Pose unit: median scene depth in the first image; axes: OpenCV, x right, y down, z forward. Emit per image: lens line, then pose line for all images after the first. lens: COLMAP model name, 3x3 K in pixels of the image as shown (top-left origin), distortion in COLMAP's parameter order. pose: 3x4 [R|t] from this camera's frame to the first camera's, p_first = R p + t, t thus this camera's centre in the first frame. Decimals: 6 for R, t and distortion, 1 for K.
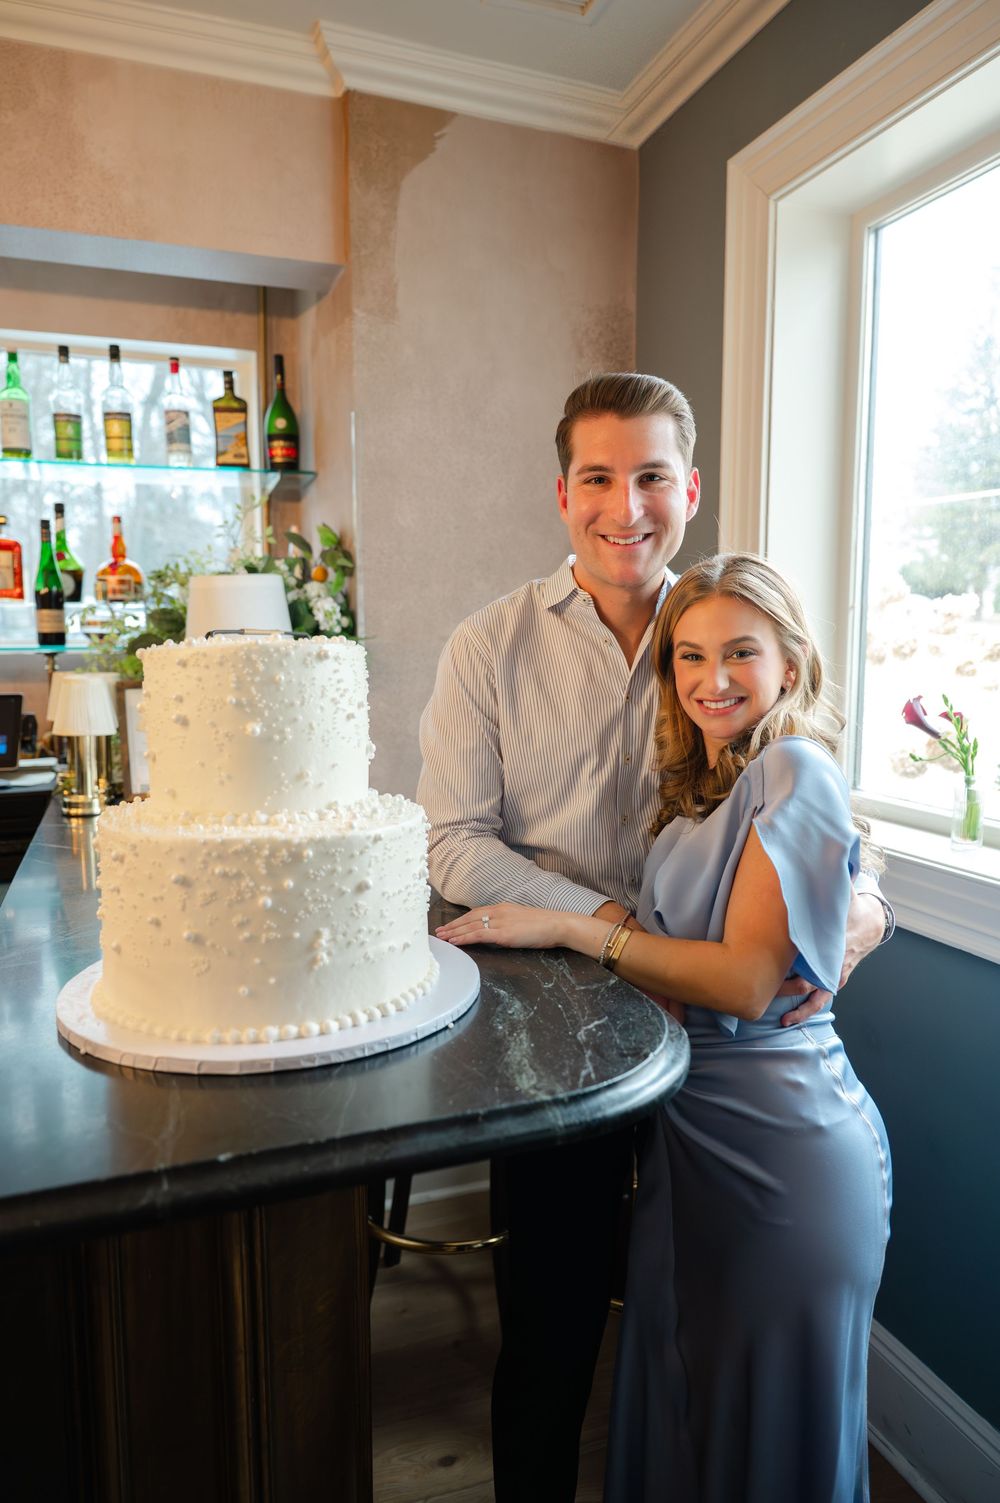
lens RADIAL K [[1019.7, 0, 505.0], [0, 1019.7, 751.2], [0, 0, 1]] dist [0.000973, 0.004766]
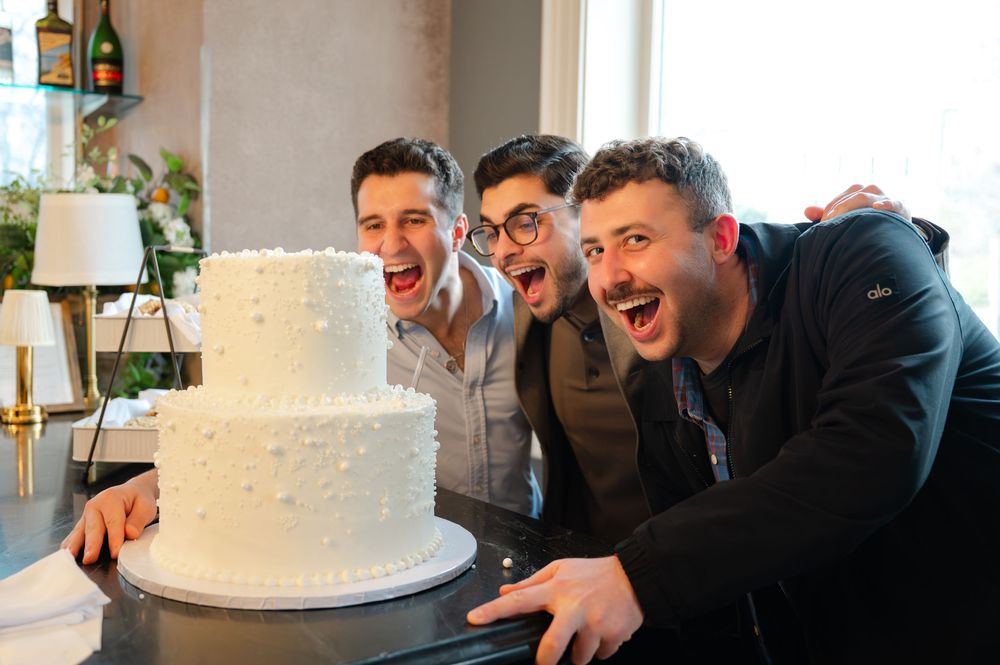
lens RADIAL K [[991.3, 0, 497.3], [0, 991.3, 332.3], [0, 0, 1]] dist [0.024475, 0.000000]
pose [[0.966358, -0.000272, 0.257200, -0.181285], [0.011681, 0.999014, -0.042831, 0.020379], [-0.256934, 0.044394, 0.965409, -0.098252]]
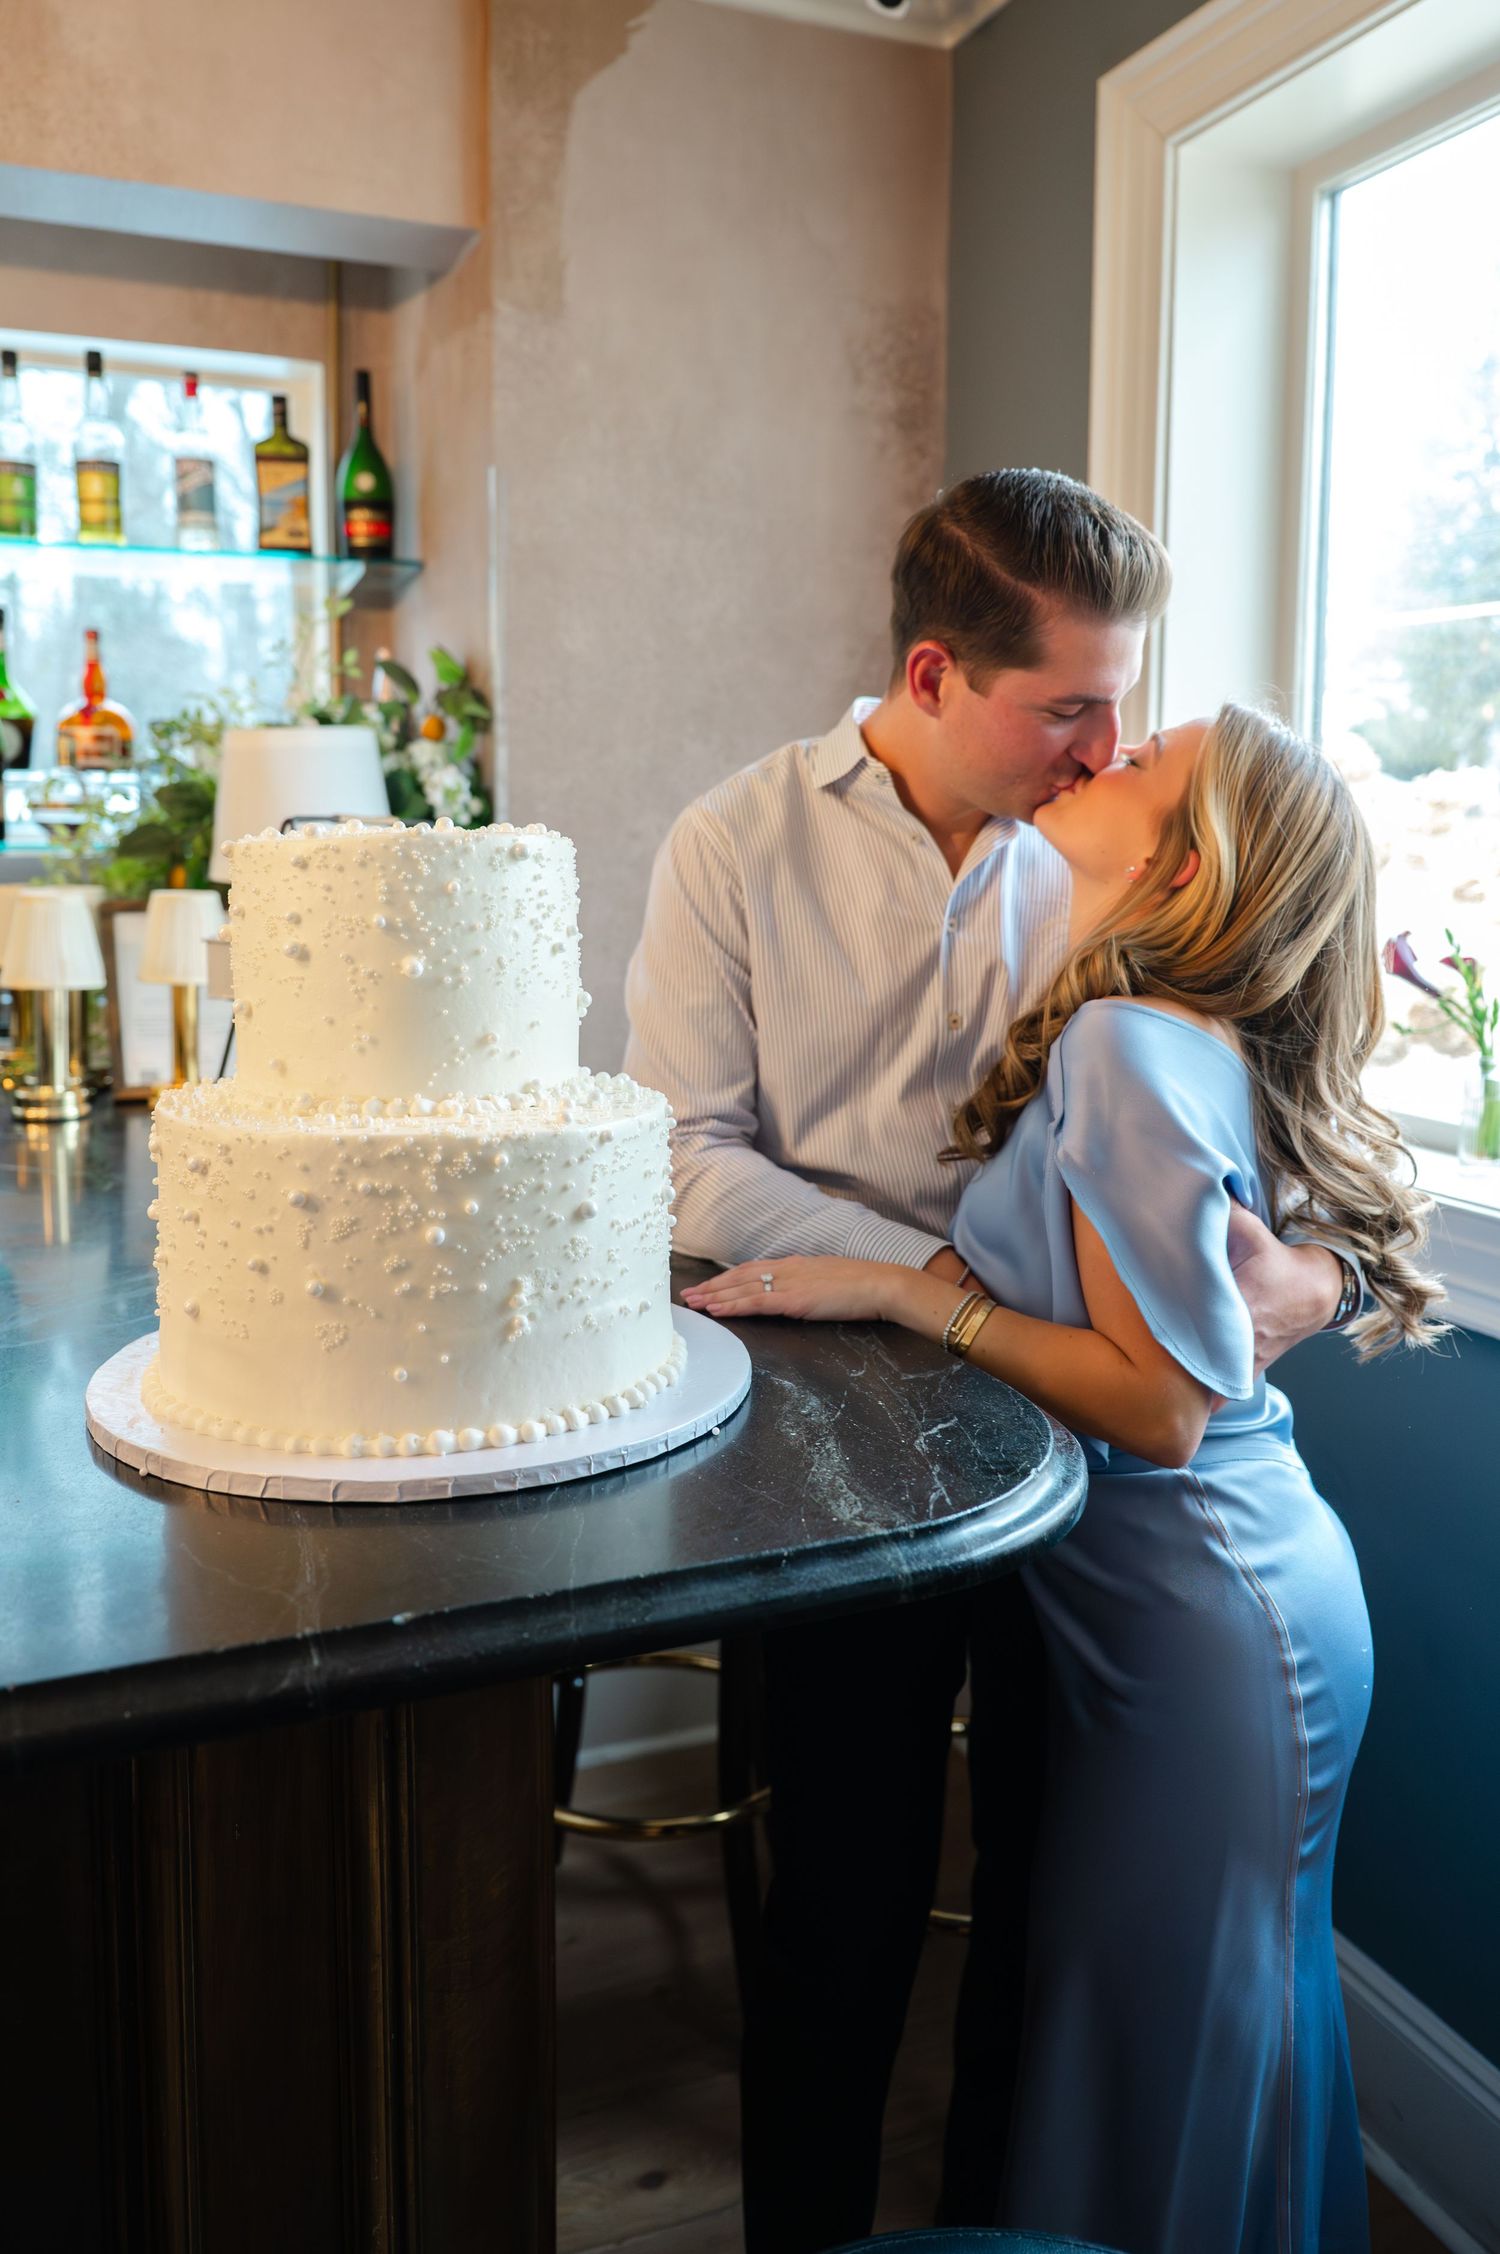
lens RADIAL K [[1705.6, 0, 761.6], [0, 1705.6, 989.8], [0, 0, 1]] dist [0.008492, -0.003295]
pose [[0.999271, 0.004243, 0.037944, -0.035504], [-0.003386, 0.999738, -0.022622, 0.008685], [-0.038031, 0.022477, 0.999024, -0.041568]]
